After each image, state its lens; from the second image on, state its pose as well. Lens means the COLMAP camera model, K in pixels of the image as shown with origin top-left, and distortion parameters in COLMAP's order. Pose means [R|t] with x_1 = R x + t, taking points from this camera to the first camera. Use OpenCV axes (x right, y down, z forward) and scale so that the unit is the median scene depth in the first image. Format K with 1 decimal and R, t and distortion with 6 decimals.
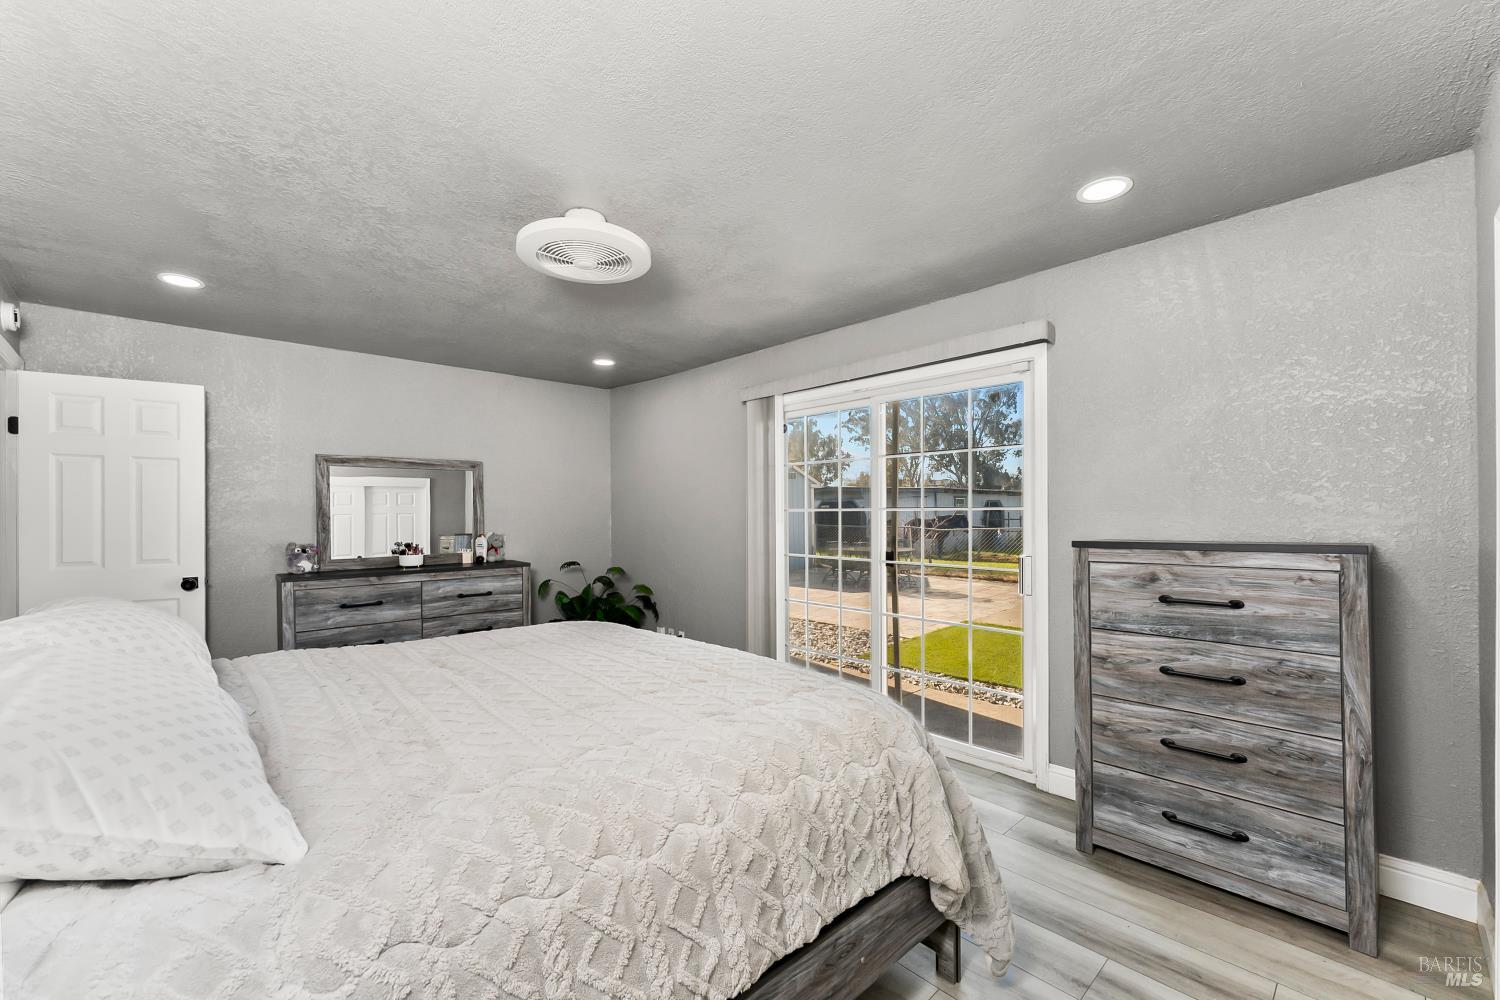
lens RADIAL K [[600.0, 0, 745.3], [0, 600.0, 502.8], [0, 0, 1]] dist [-0.000739, -0.000012]
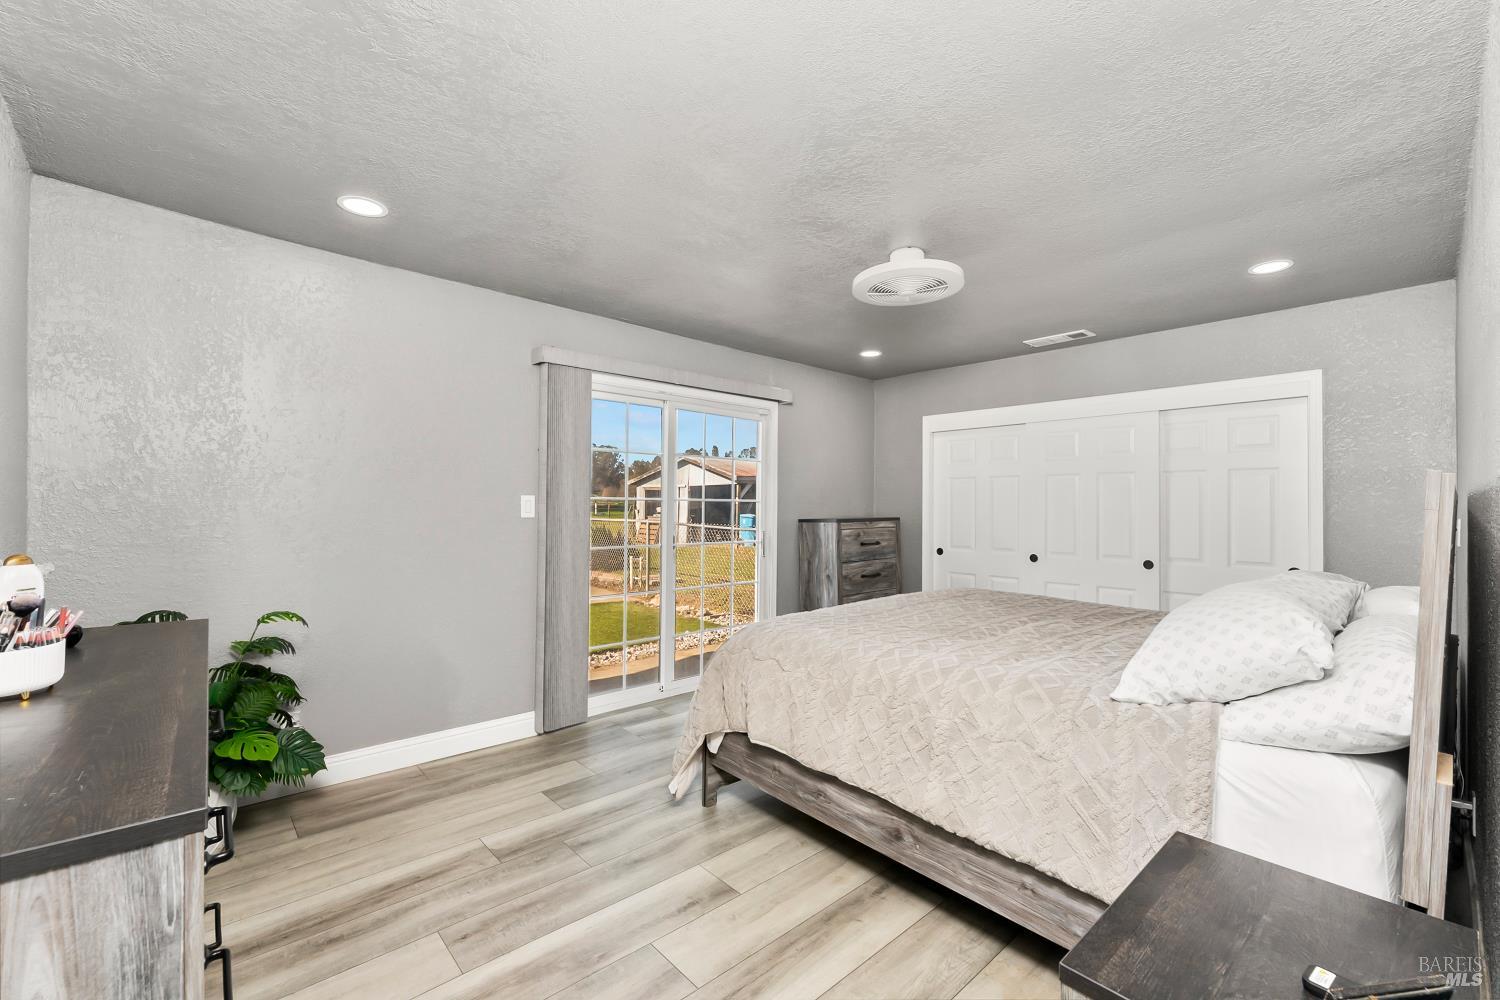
lens RADIAL K [[619.4, 0, 750.0], [0, 619.4, 500.0], [0, 0, 1]] dist [0.000324, 0.000010]
pose [[0.033258, 0.020121, 0.999244, -1.578214], [-0.021395, 0.999583, -0.019416, 0.050743], [-0.999218, -0.020733, 0.033674, 1.321566]]
